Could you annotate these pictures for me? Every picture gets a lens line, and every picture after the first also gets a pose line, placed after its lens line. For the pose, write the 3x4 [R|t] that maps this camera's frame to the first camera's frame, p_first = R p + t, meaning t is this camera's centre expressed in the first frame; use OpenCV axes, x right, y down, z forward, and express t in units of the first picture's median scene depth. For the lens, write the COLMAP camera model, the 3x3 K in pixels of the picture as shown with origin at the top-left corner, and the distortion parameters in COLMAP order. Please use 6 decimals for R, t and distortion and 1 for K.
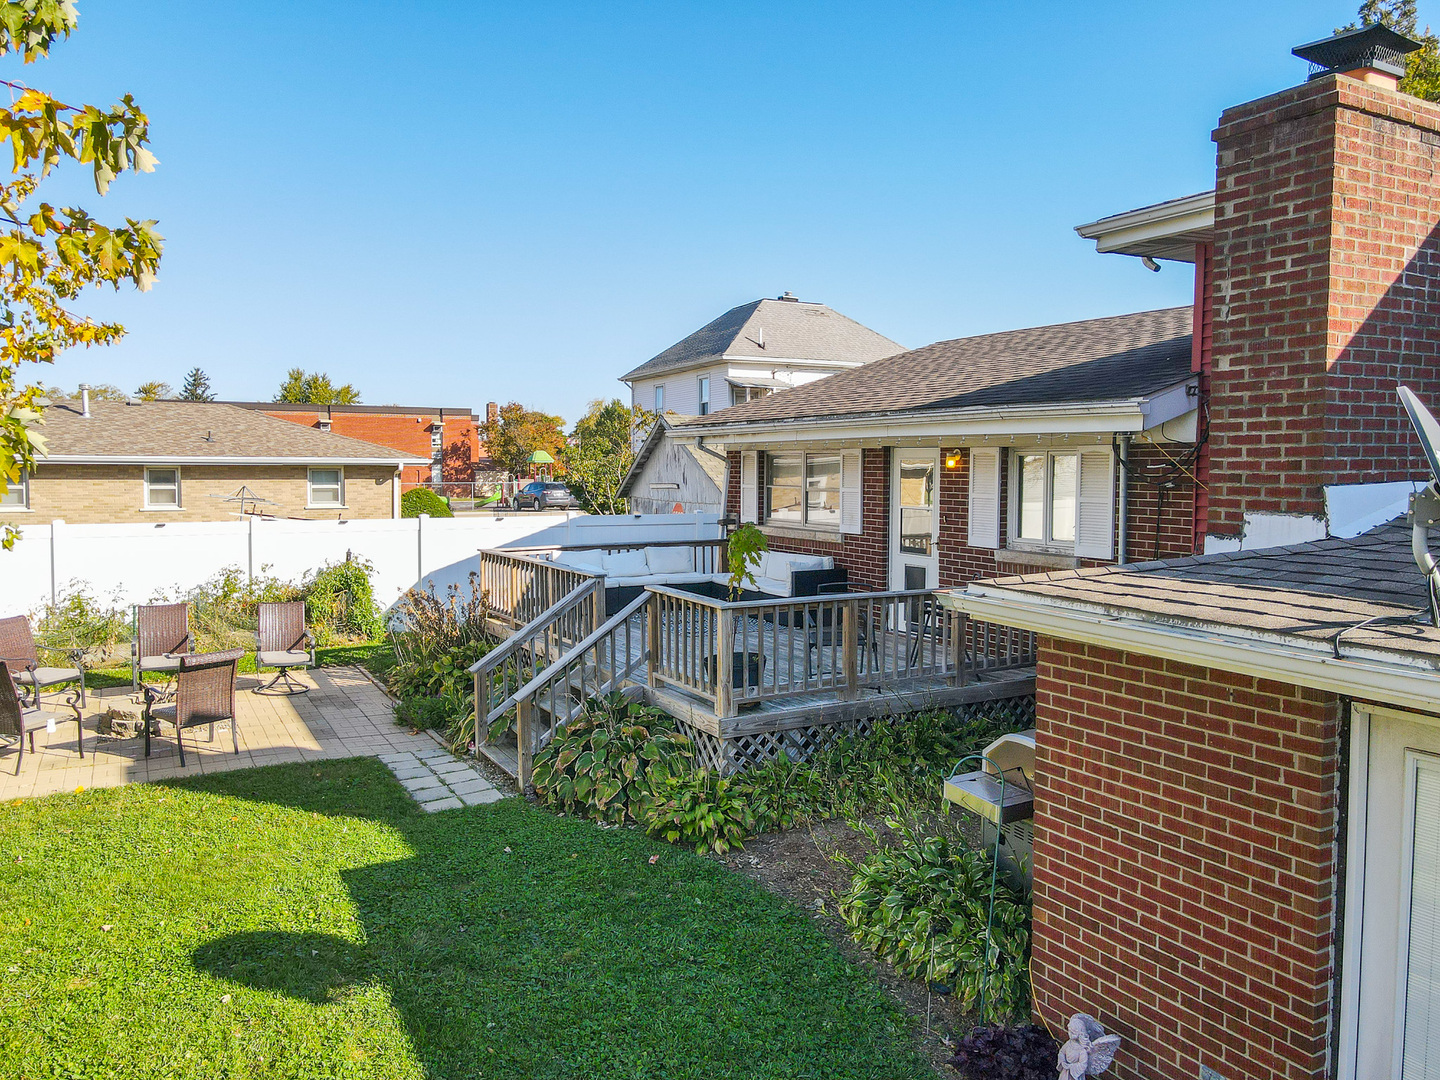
lens RADIAL K [[1052.2, 0, 711.9], [0, 1052.2, 524.6], [0, 0, 1]] dist [0.010508, 0.007523]
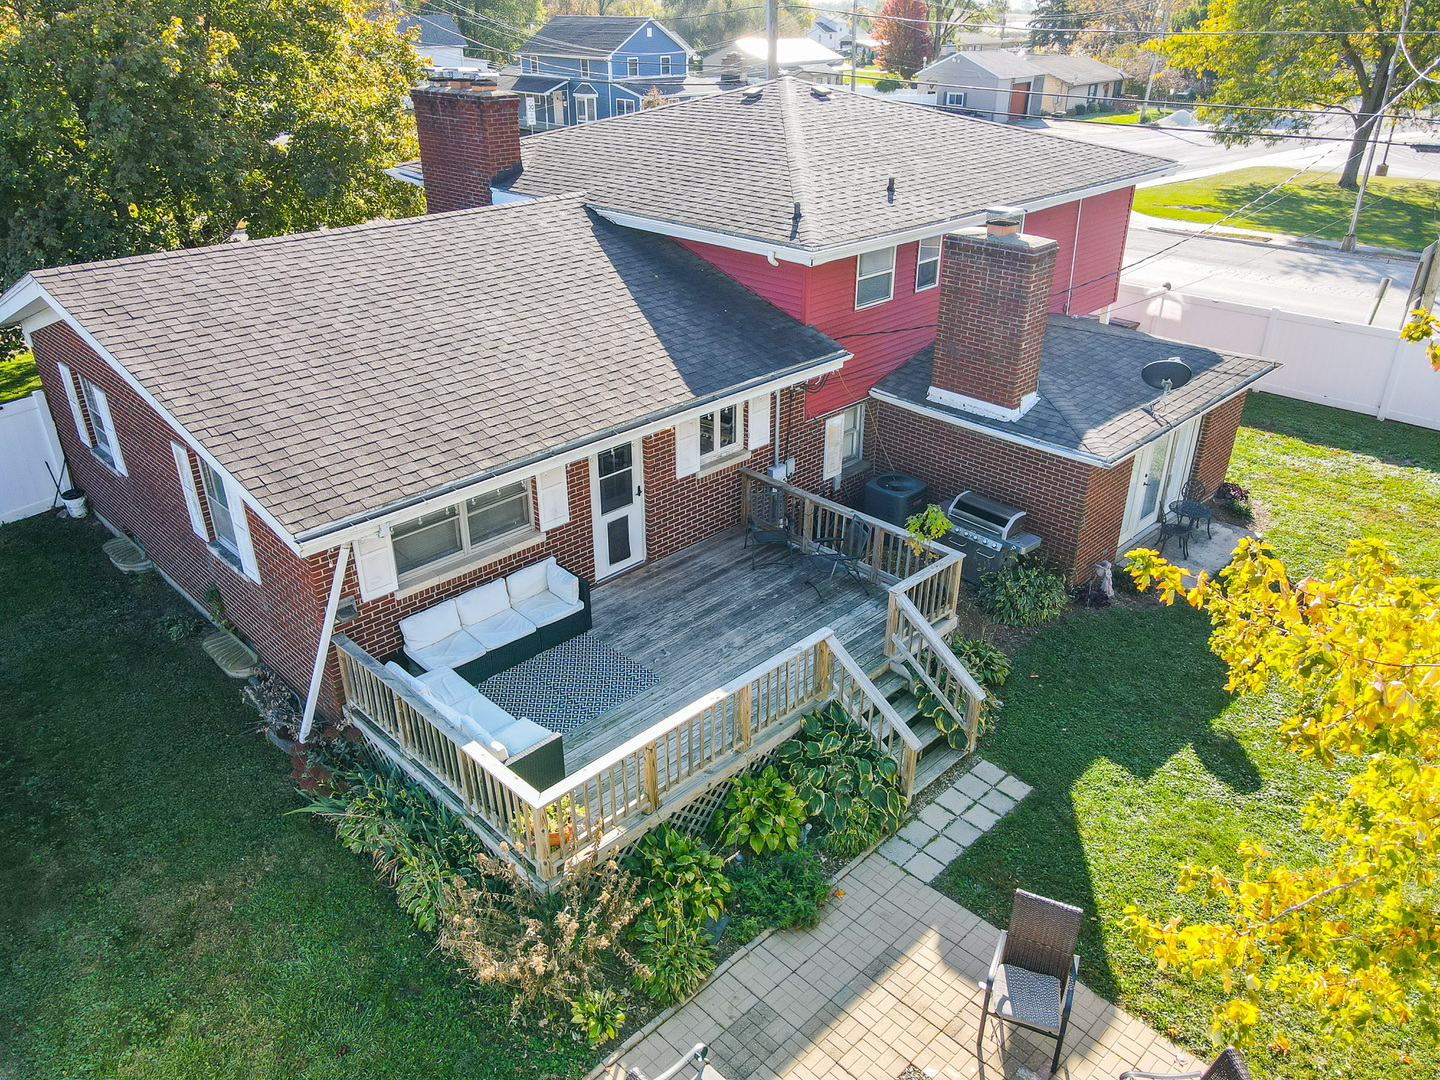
lens RADIAL K [[1052.2, 0, 711.9], [0, 1052.2, 524.6], [0, 0, 1]] dist [0.010508, 0.007523]
pose [[-0.265034, -0.435435, 0.860322, -0.818186], [0.059261, 0.883186, 0.465263, -0.482827], [-0.962416, 0.174294, -0.208270, 1.105143]]
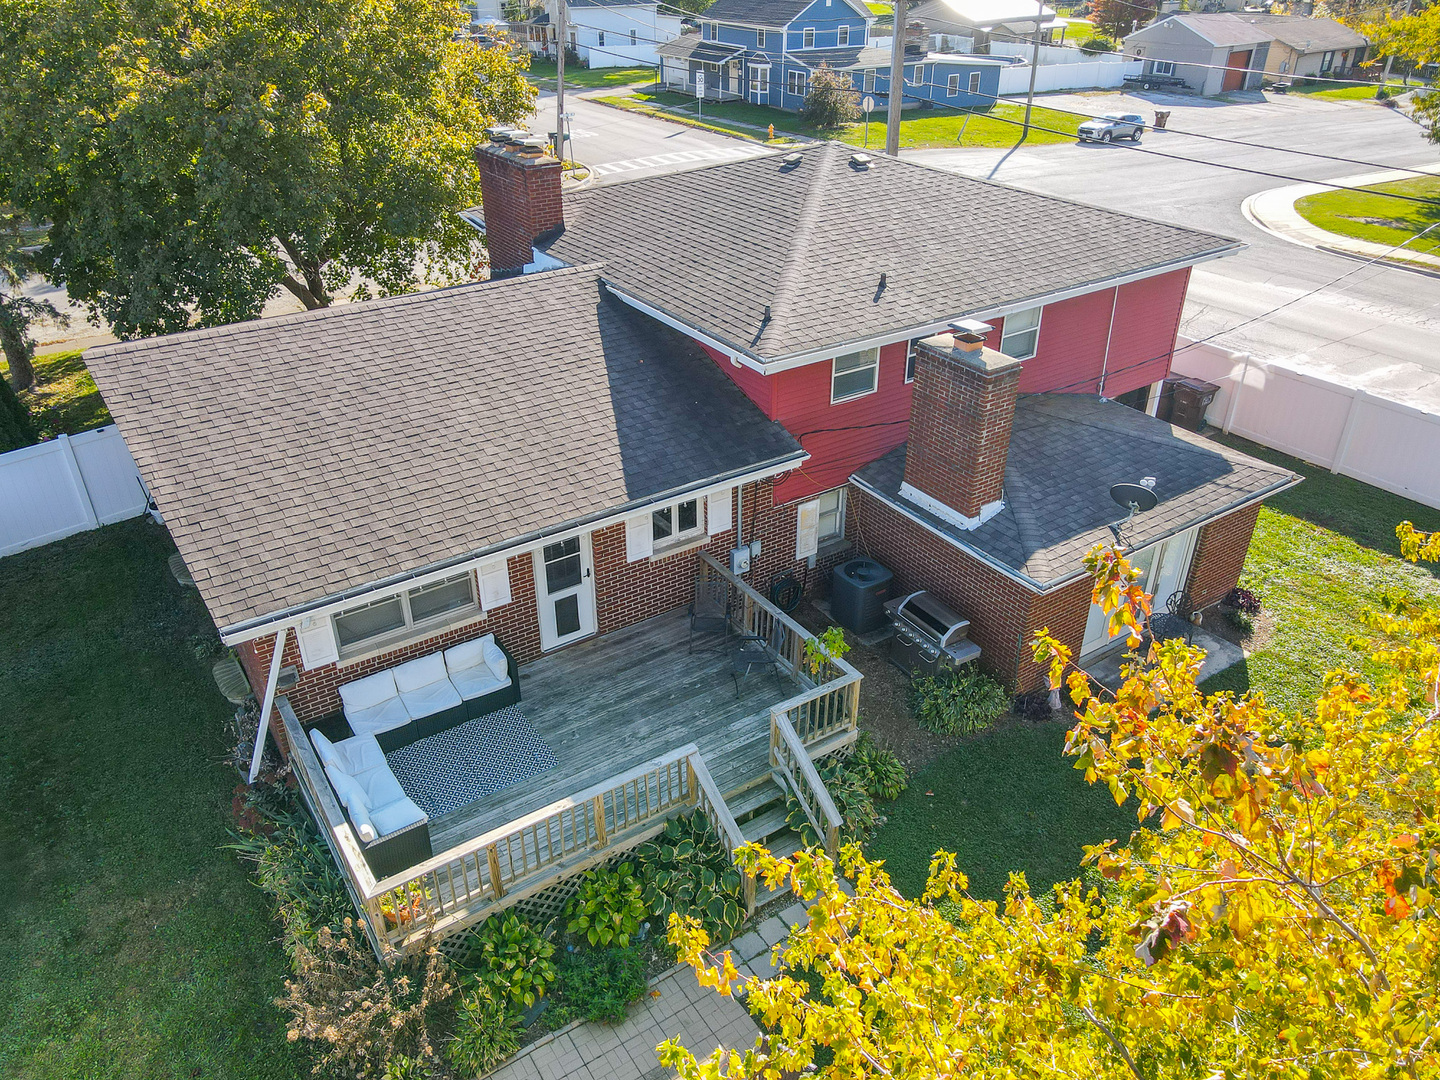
lens RADIAL K [[1052.2, 0, 711.9], [0, 1052.2, 524.6], [0, 0, 1]] dist [0.010508, 0.007523]
pose [[-0.072794, -0.495952, 0.865293, -0.856033], [0.064927, 0.863398, 0.500328, -0.649497], [-0.995231, 0.092602, -0.030650, 0.824590]]
